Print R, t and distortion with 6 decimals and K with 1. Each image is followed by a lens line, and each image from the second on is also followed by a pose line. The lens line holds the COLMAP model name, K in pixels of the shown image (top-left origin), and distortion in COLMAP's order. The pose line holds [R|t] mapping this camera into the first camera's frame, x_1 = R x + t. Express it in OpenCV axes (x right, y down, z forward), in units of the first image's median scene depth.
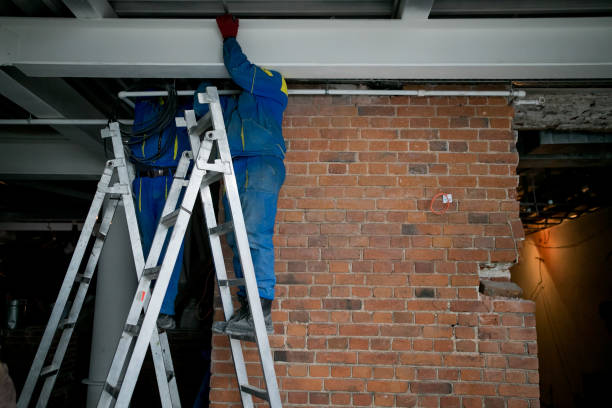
lens RADIAL K [[597.4, 0, 308.7], [0, 597.4, 203.0], [0, 0, 1]] dist [0.039666, 0.000000]
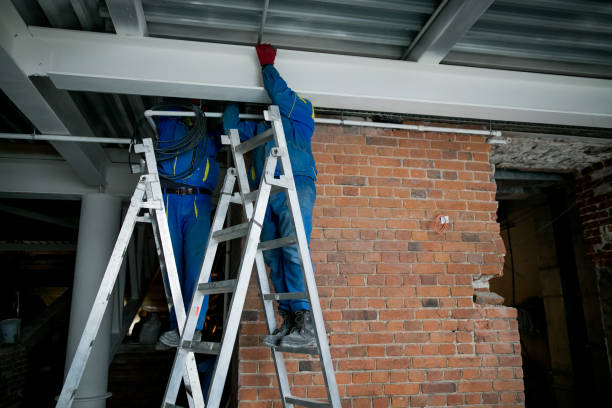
lens RADIAL K [[493.2, 0, 304.4], [0, 493.2, 204.0], [0, 0, 1]] dist [-0.009896, 0.029805]
pose [[0.974844, 0.024156, 0.221574, -0.246630], [-0.011864, 0.998324, -0.056637, 0.019589], [-0.222571, 0.052583, 0.973497, 0.139482]]
